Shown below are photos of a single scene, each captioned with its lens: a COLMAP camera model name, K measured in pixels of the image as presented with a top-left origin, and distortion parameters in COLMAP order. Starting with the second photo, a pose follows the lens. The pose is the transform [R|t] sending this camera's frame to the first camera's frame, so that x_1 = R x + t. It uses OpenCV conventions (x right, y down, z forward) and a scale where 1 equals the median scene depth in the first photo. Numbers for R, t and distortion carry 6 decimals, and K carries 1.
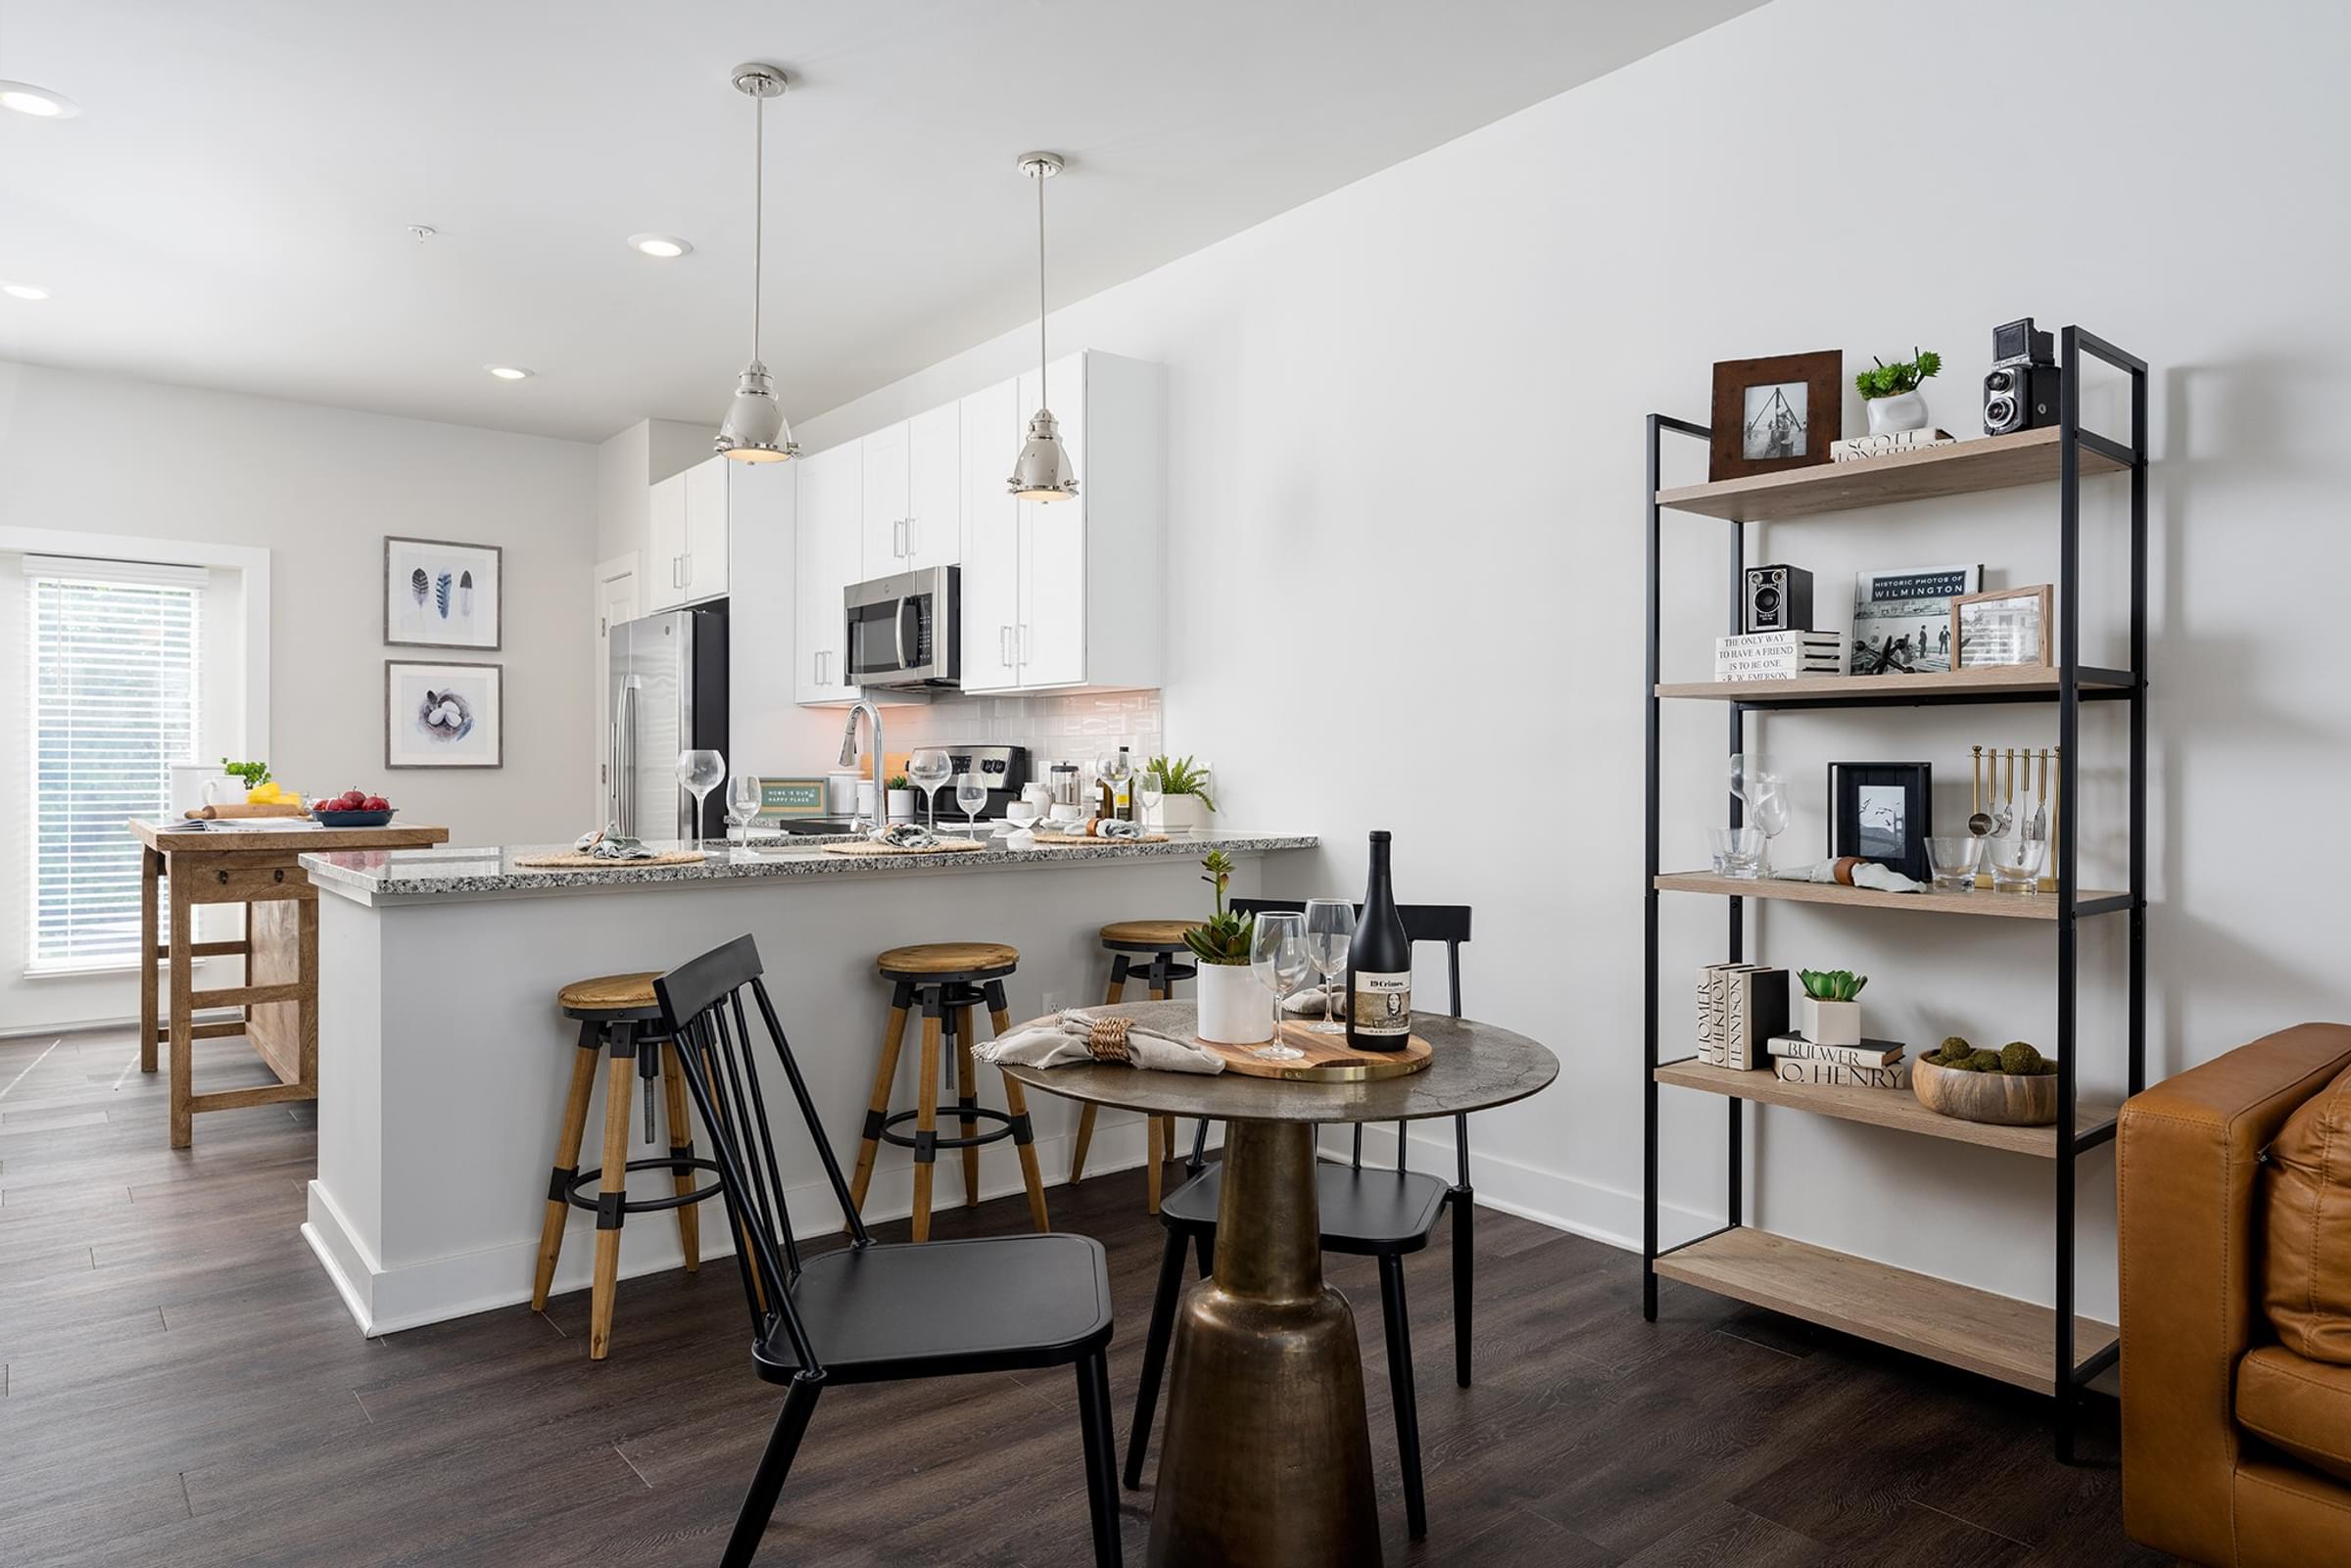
lens RADIAL K [[1495.8, 0, 1218.9], [0, 1495.8, 770.1], [0, 0, 1]] dist [0.008897, -0.005279]
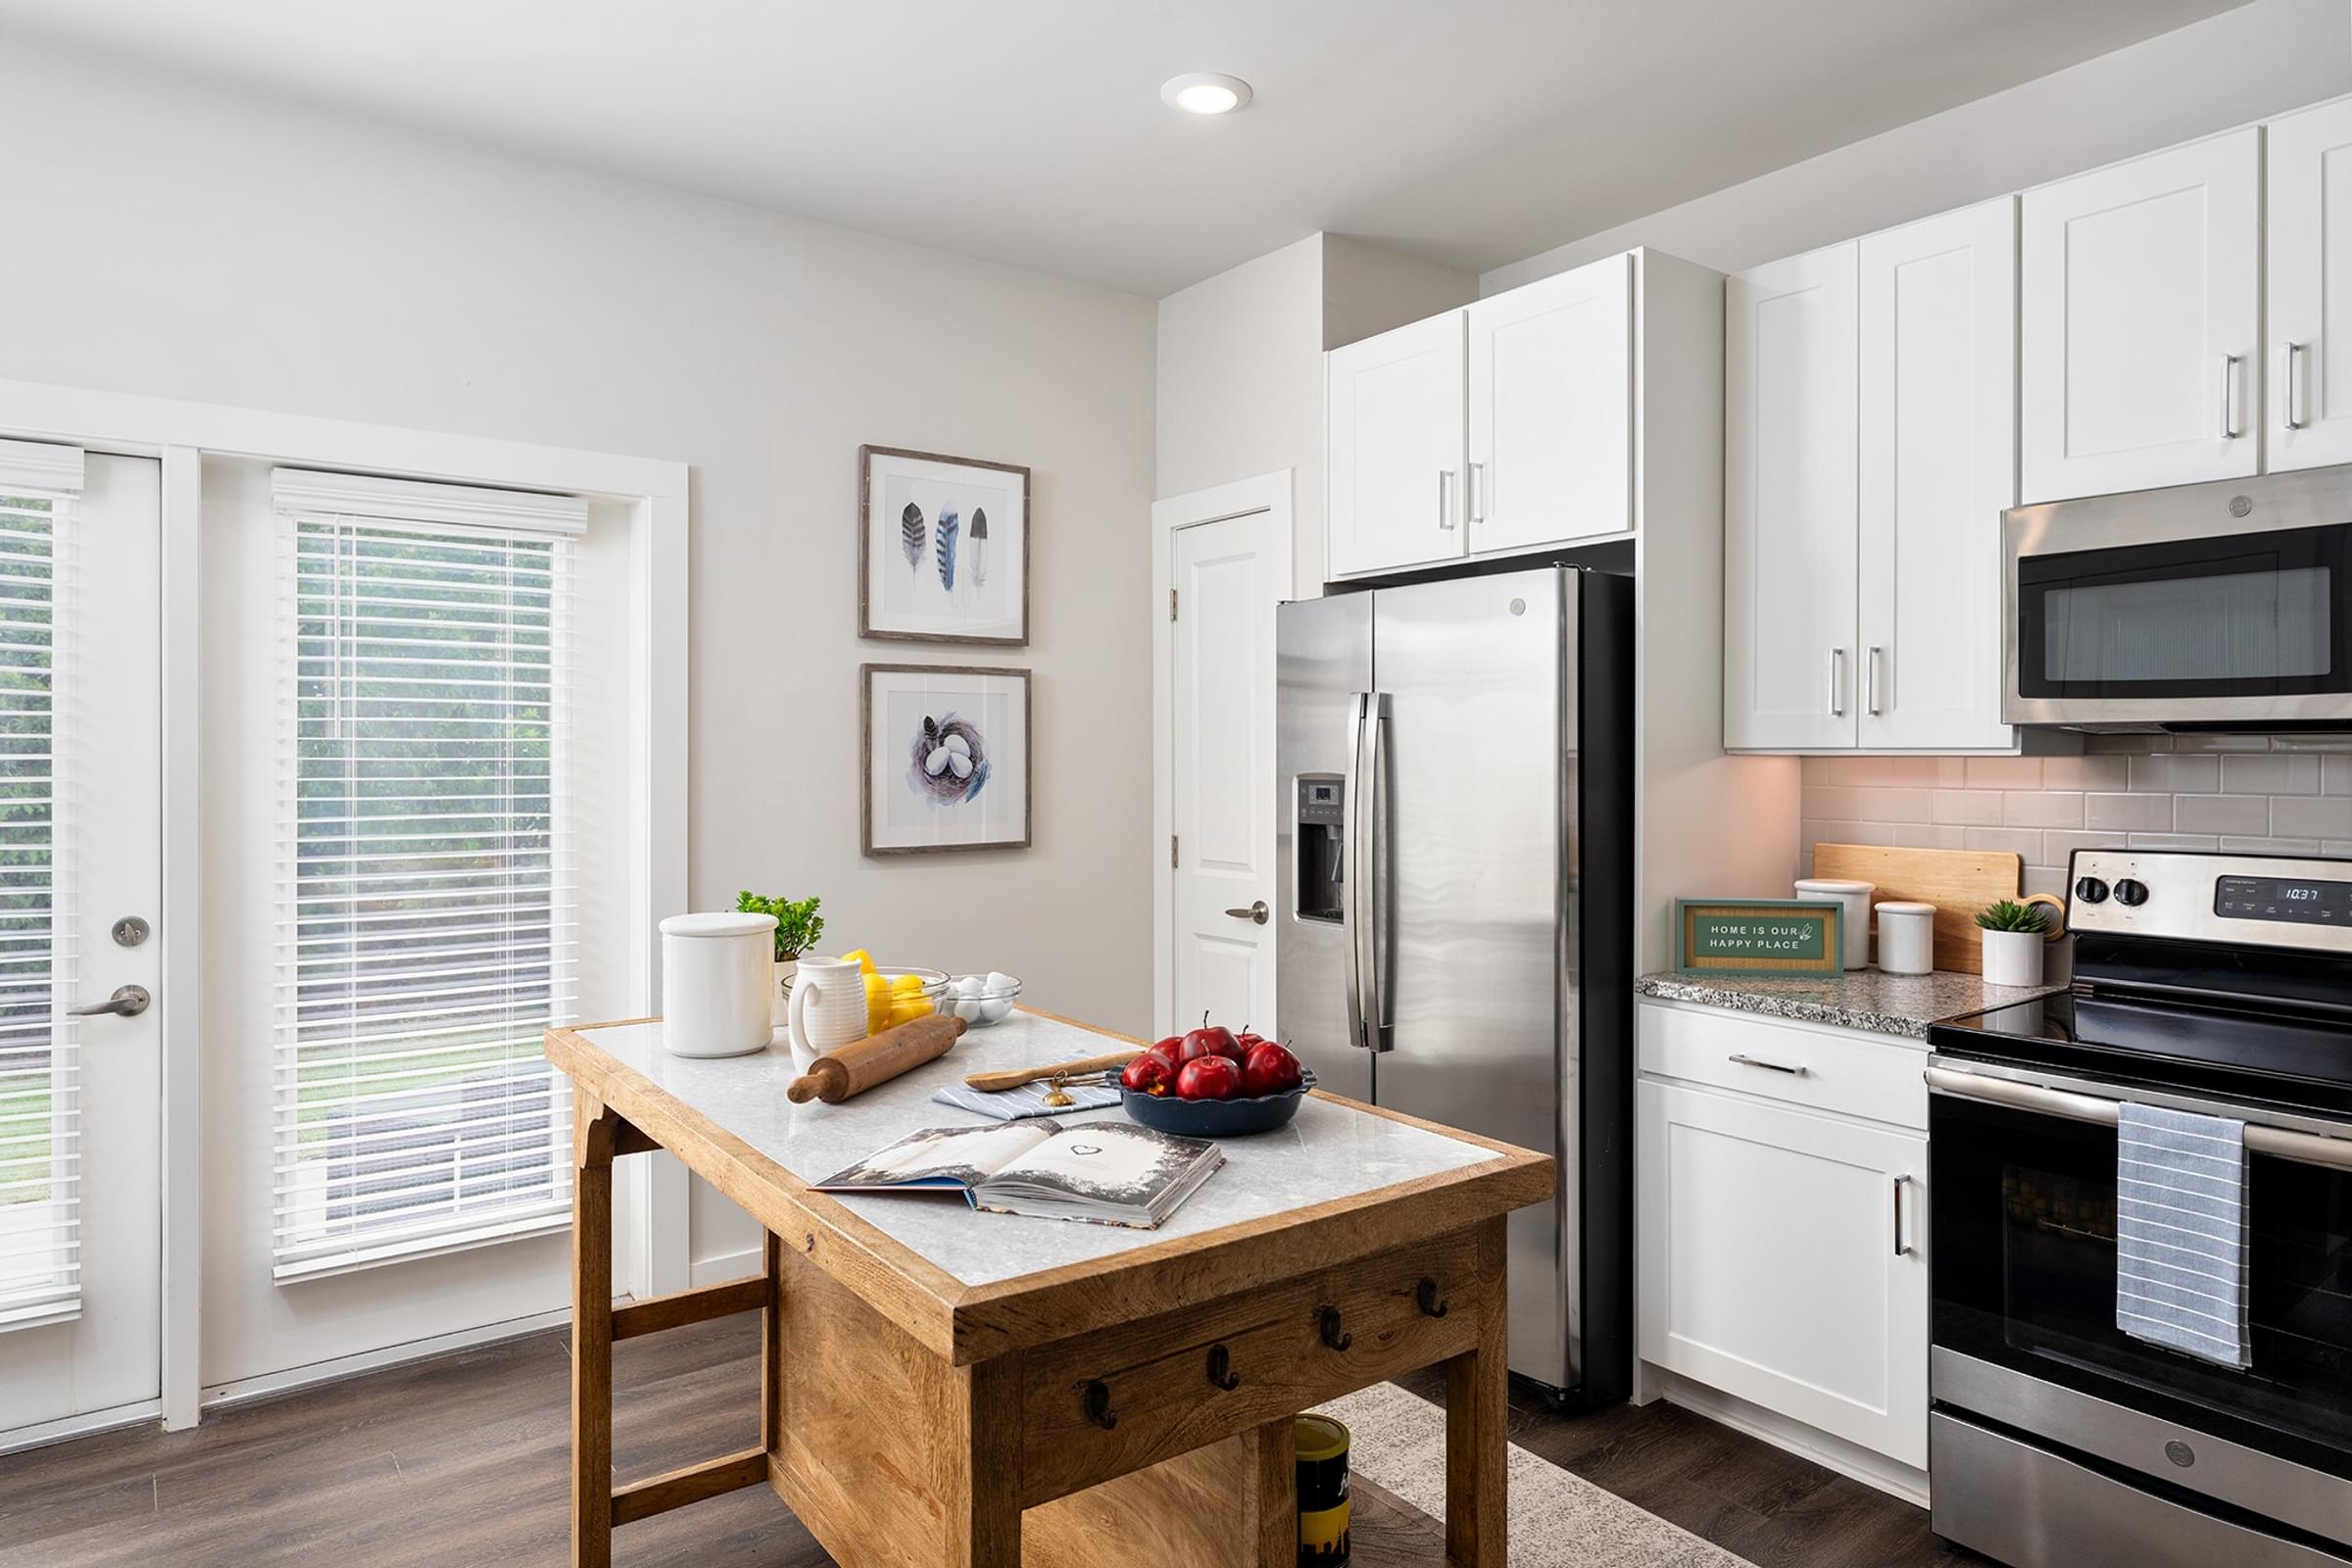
lens RADIAL K [[1418.7, 0, 1165.4], [0, 1418.7, 749.1], [0, 0, 1]] dist [0.000956, 0.000251]
pose [[0.999309, -0.001065, -0.037157, -0.472074], [0.001078, 0.999999, 0.000321, -0.046312], [0.037157, -0.000361, 0.999309, 0.523743]]
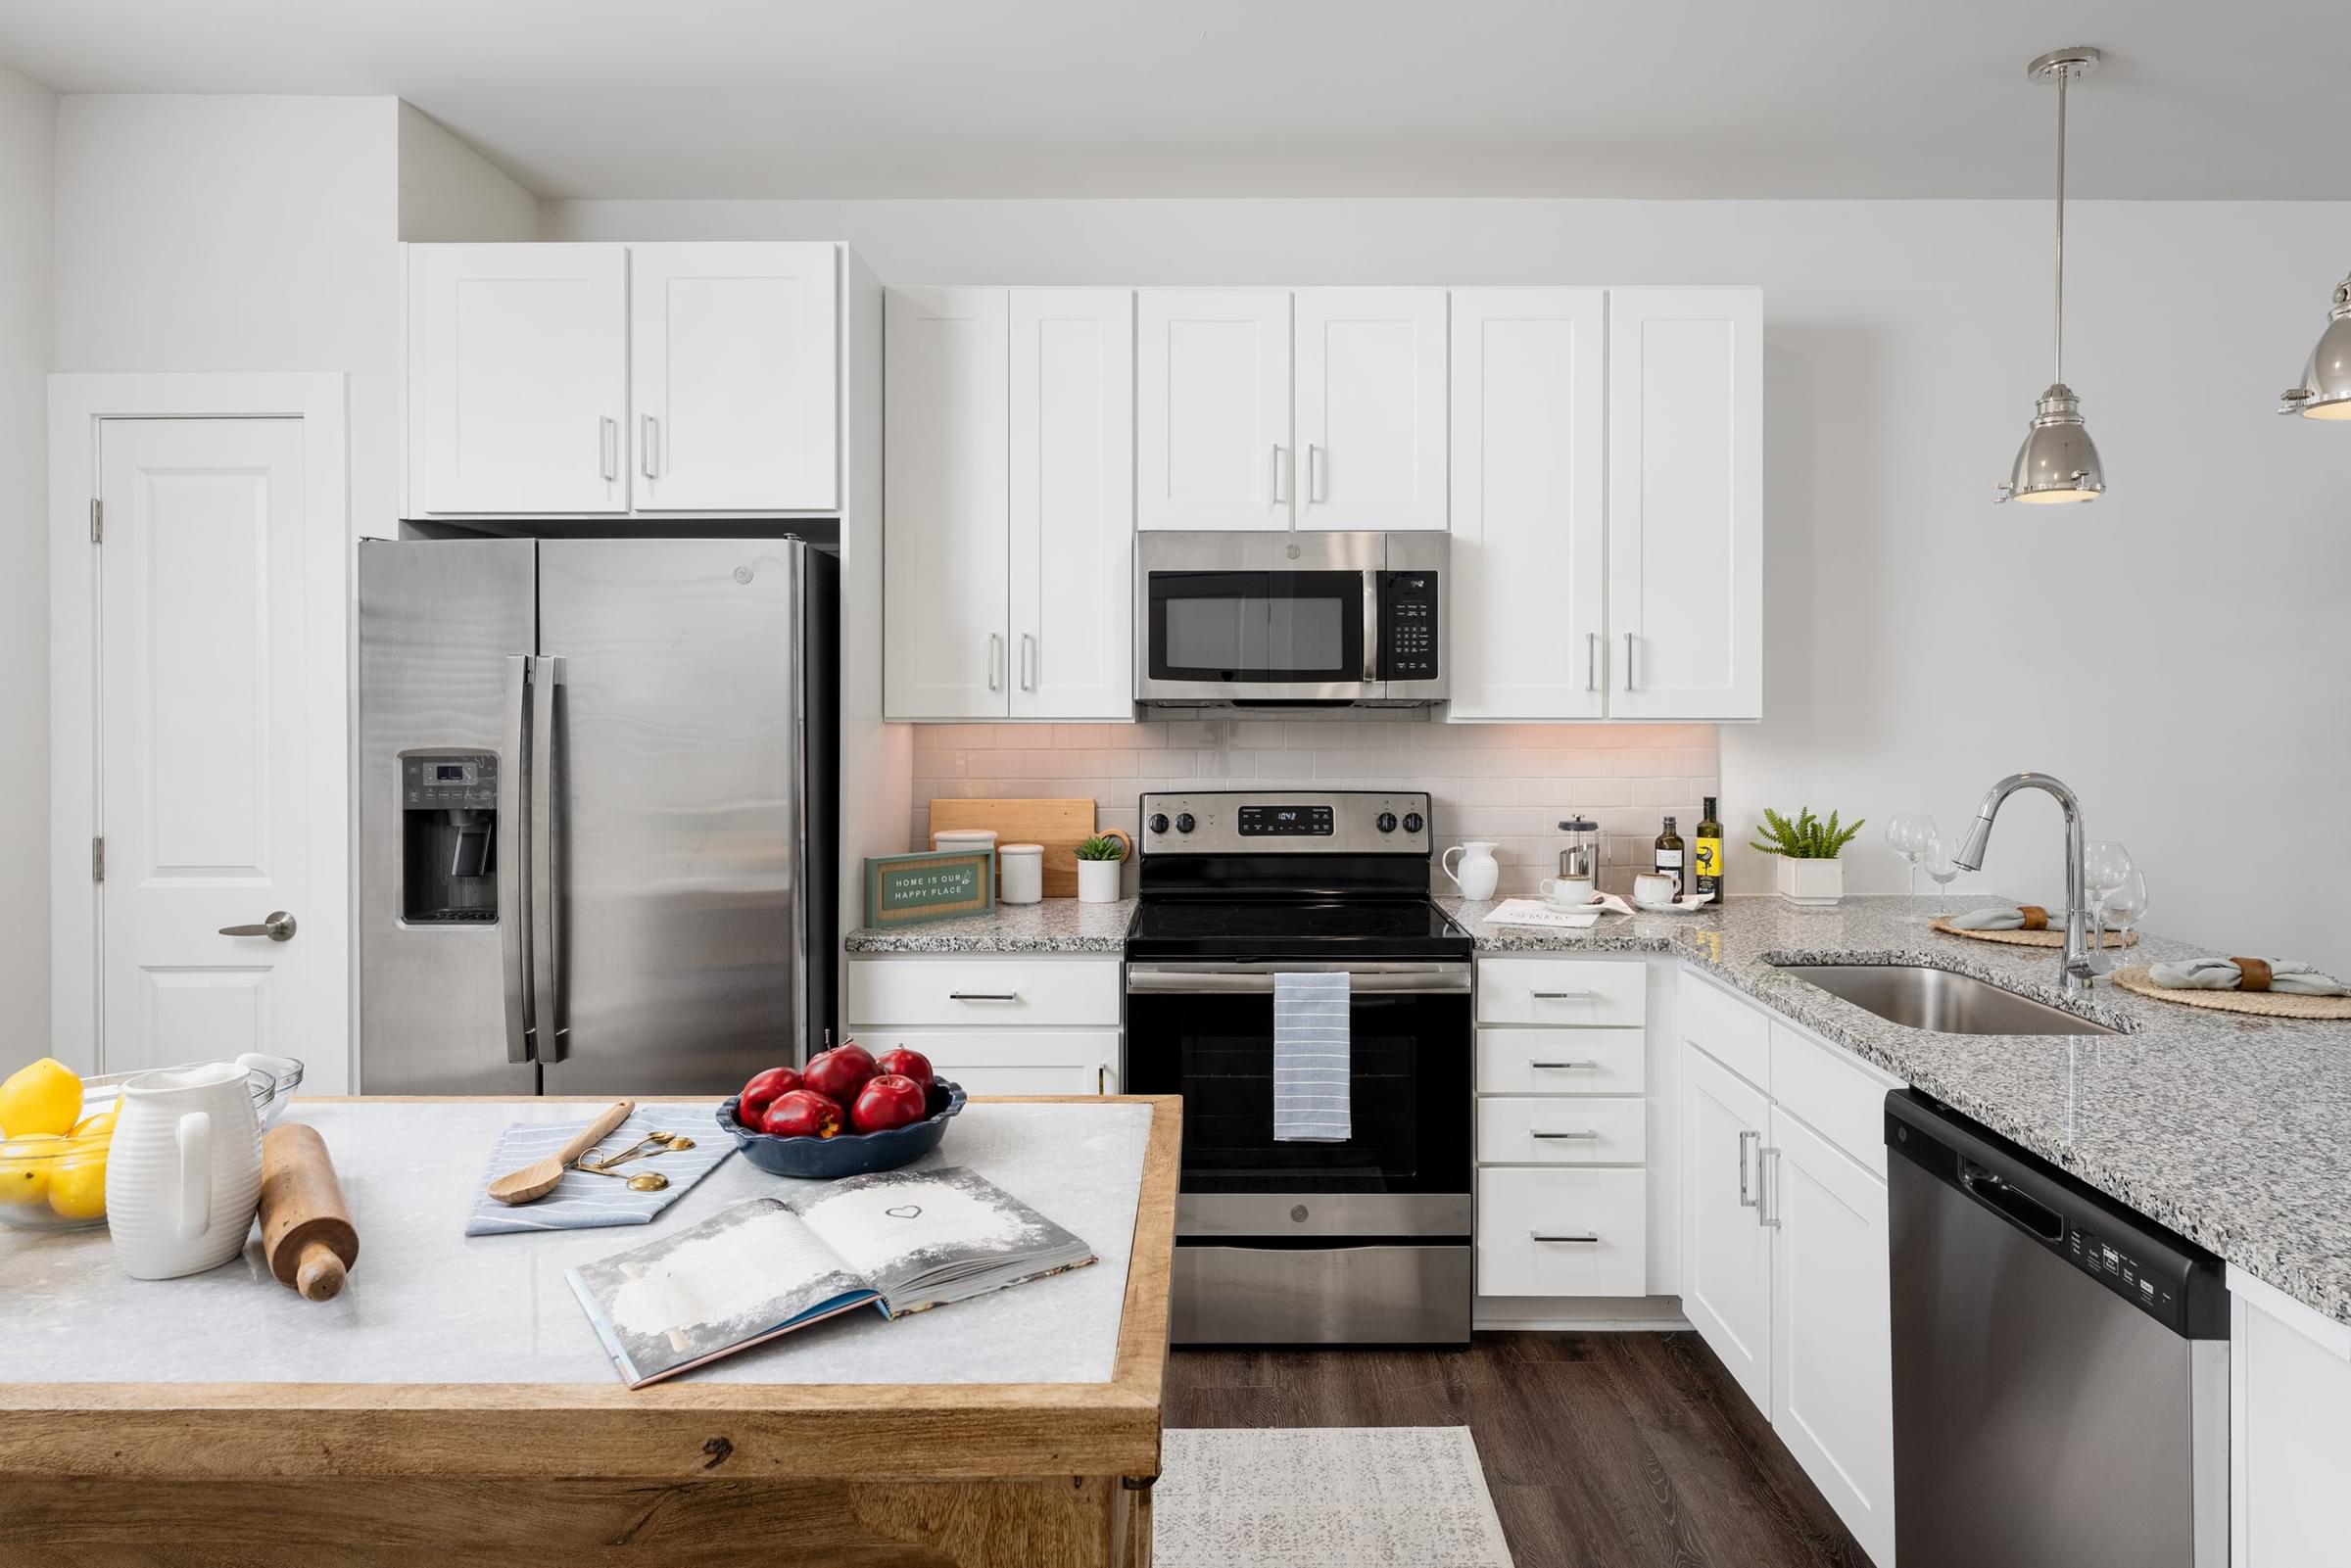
lens RADIAL K [[1328.9, 0, 1230.3], [0, 1328.9, 707.8], [0, 0, 1]] dist [-0.001547, 0.000184]
pose [[0.627773, -0.000812, 0.778396, -0.611691], [0.000182, 1.000000, 0.000896, -0.050485], [-0.778396, -0.000421, 0.627773, 0.607111]]
